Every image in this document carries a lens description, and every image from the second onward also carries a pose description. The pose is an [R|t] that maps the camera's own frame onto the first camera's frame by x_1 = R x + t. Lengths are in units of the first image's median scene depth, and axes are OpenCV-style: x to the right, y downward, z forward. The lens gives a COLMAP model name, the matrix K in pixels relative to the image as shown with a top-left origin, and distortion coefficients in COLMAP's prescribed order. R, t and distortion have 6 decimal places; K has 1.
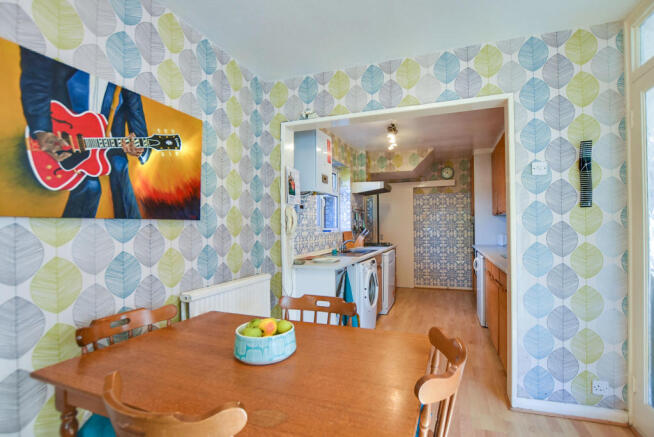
lens RADIAL K [[342.4, 0, 327.3], [0, 342.4, 221.7], [0, 0, 1]] dist [-0.004500, -0.001509]
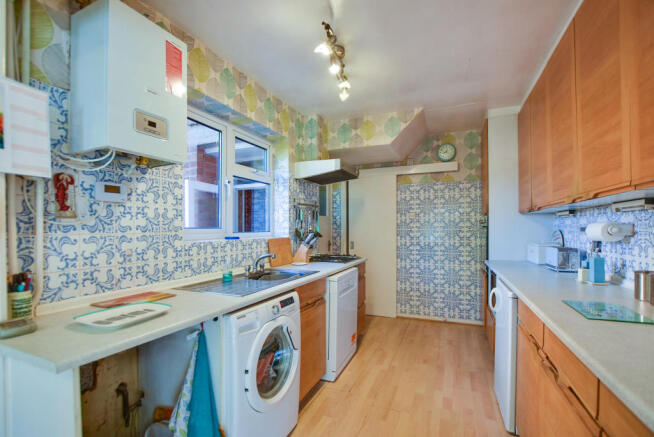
lens RADIAL K [[301.7, 0, 320.4], [0, 301.7, 227.1], [0, 0, 1]] dist [-0.013140, -0.000310]
pose [[0.997163, 0.006313, -0.075003, 0.162299], [-0.005457, 0.999918, 0.011605, 0.001426], [0.075071, -0.011162, 0.997116, 0.423613]]
